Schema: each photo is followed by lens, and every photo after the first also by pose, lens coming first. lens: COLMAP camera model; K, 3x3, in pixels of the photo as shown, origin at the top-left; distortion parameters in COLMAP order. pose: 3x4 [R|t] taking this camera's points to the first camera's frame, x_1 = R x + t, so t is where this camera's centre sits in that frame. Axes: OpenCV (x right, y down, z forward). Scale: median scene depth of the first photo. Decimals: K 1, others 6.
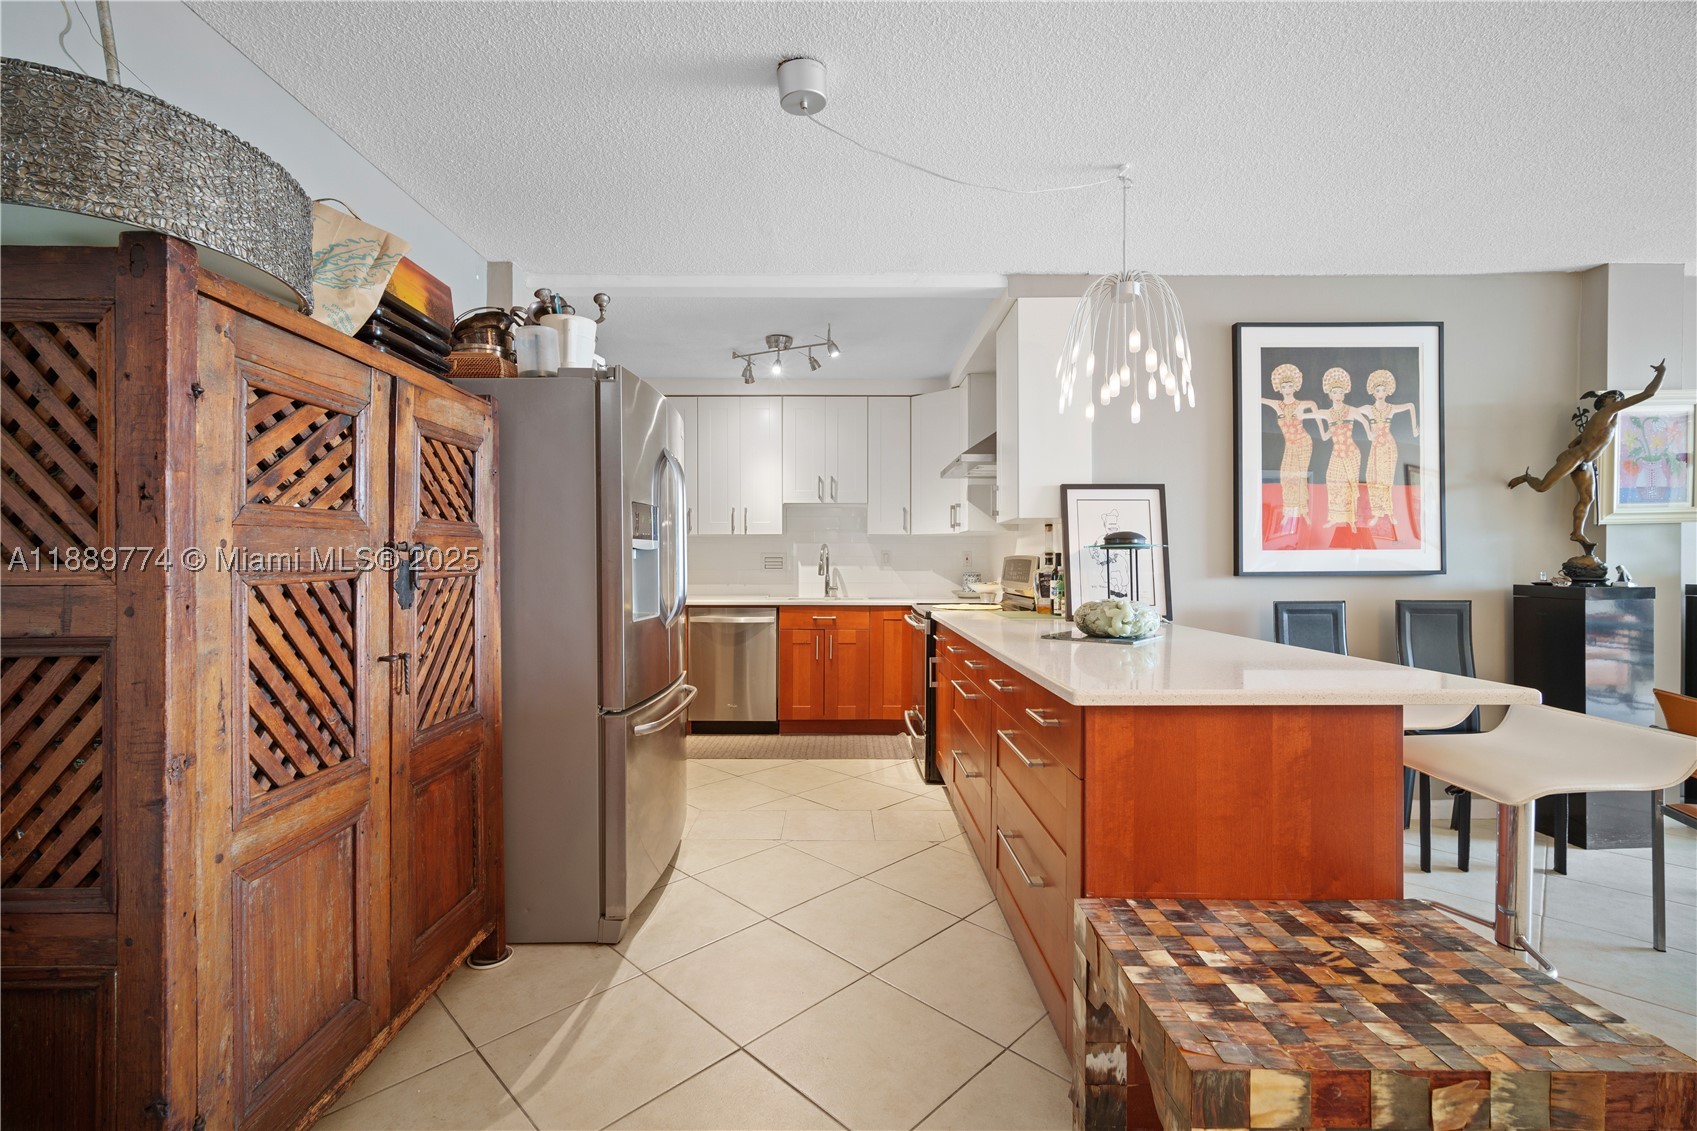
lens RADIAL K [[713.1, 0, 846.7], [0, 713.1, 568.0], [0, 0, 1]] dist [-0.002254, 0.001084]
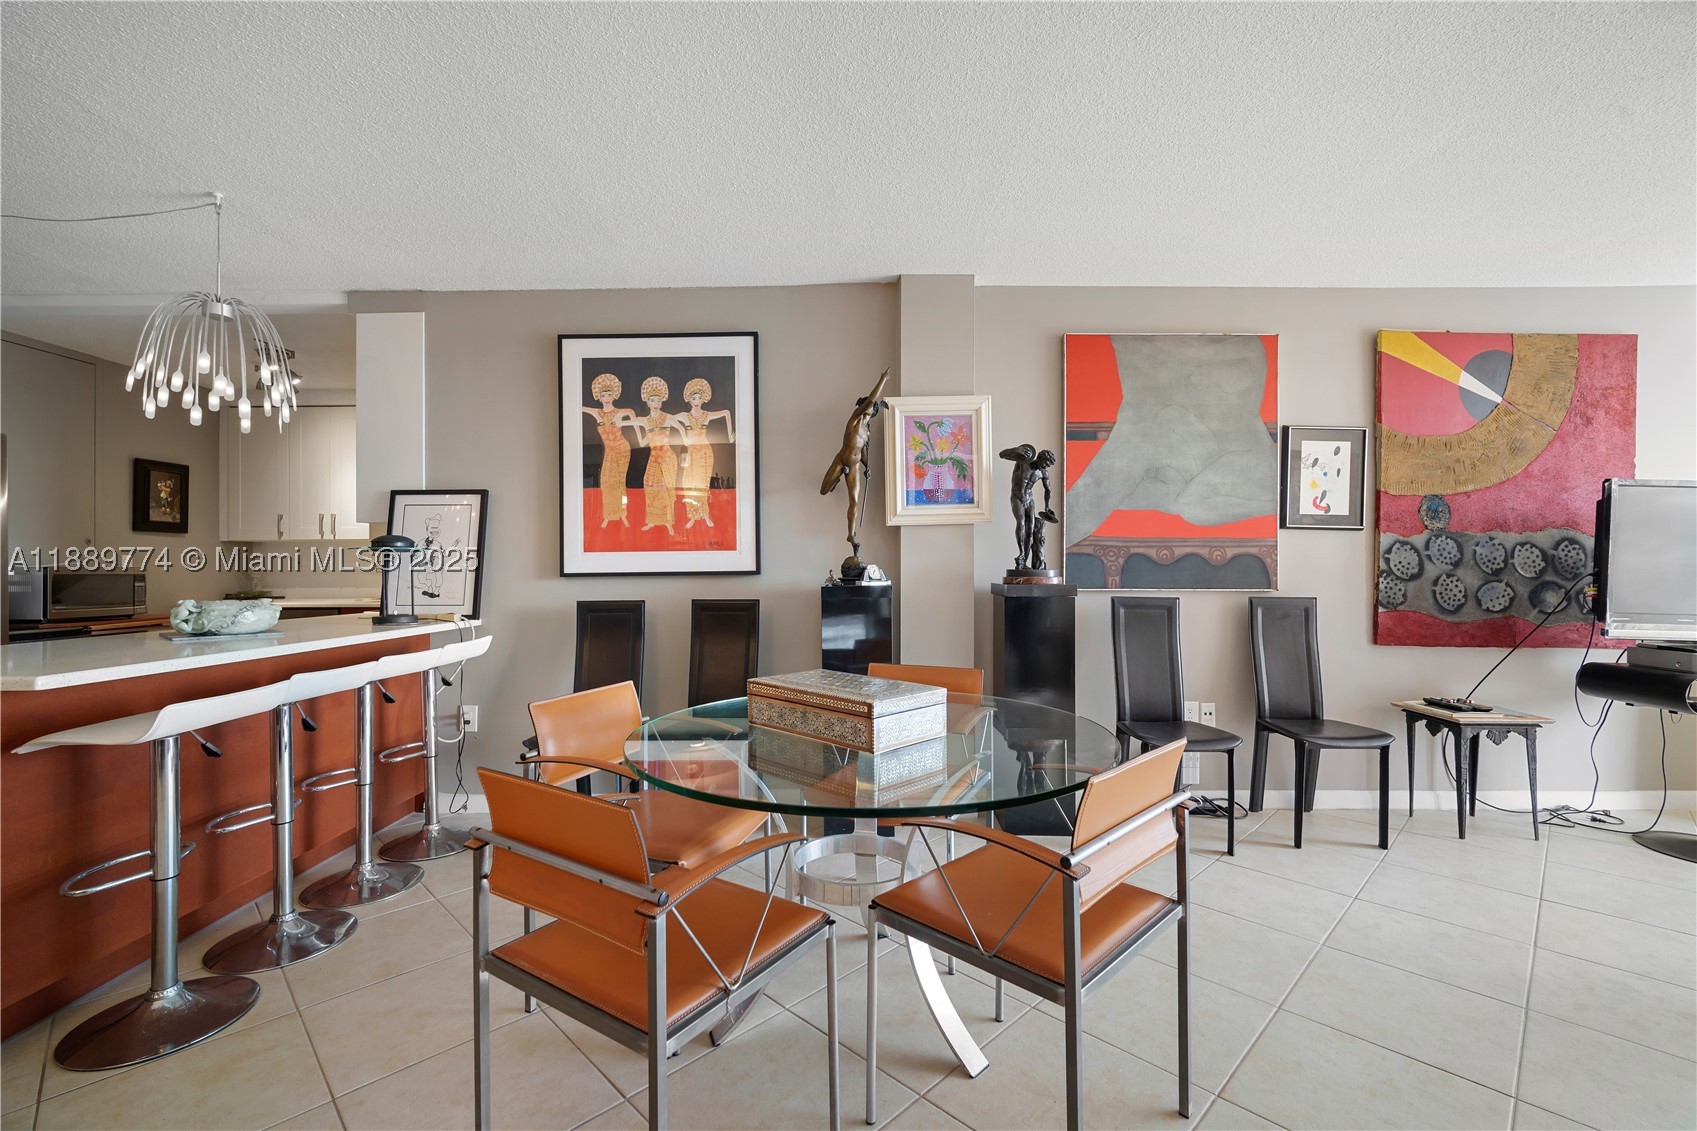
lens RADIAL K [[713.1, 0, 847.3], [0, 713.1, 560.8], [0, 0, 1]] dist [-0.002254, 0.001084]
pose [[0.999898, -0.006478, -0.012768, 0.982635], [0.006413, 0.999967, -0.005084, -0.004284], [0.012800, 0.005002, 0.999906, -0.040578]]
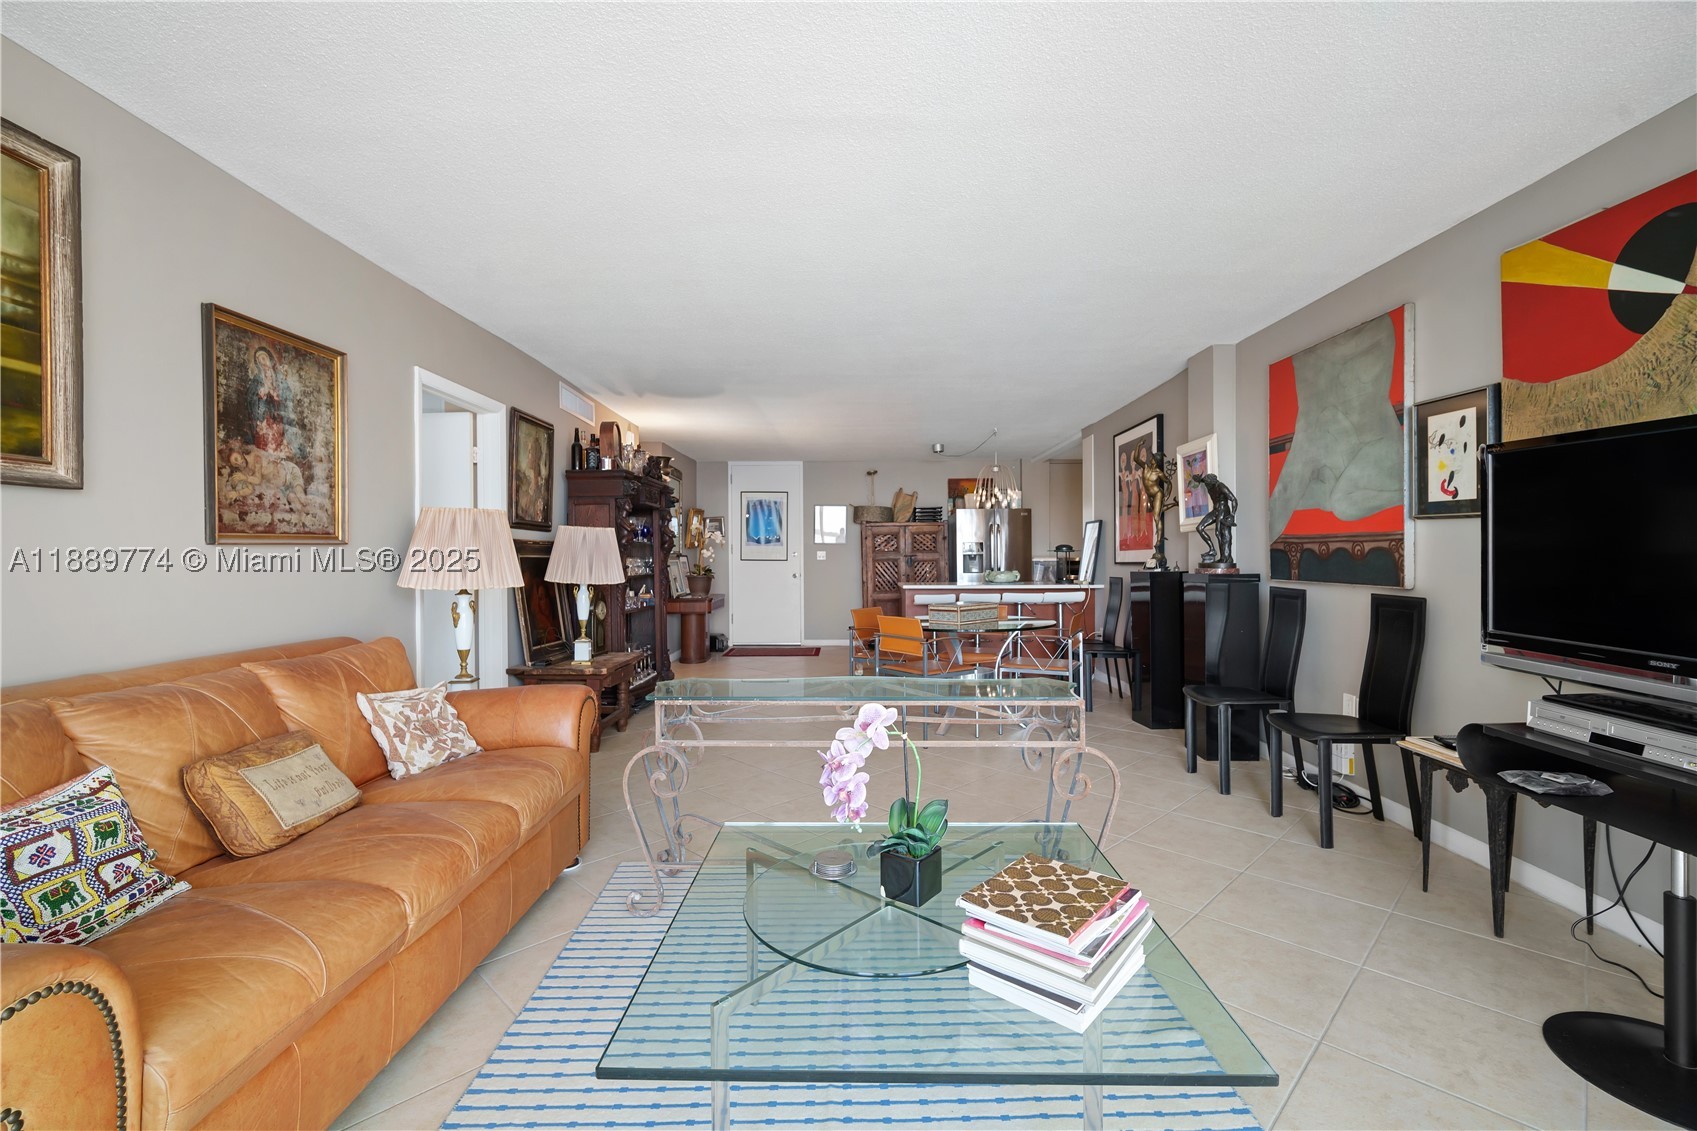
lens RADIAL K [[713.1, 0, 849.7], [0, 713.1, 561.1], [0, 0, 1]] dist [-0.002254, 0.001084]
pose [[-0.007765, 0.001536, -0.999969, 2.590455], [0.000575, 0.999999, 0.001532, -0.000067], [0.999970, -0.000563, -0.007766, 0.291888]]
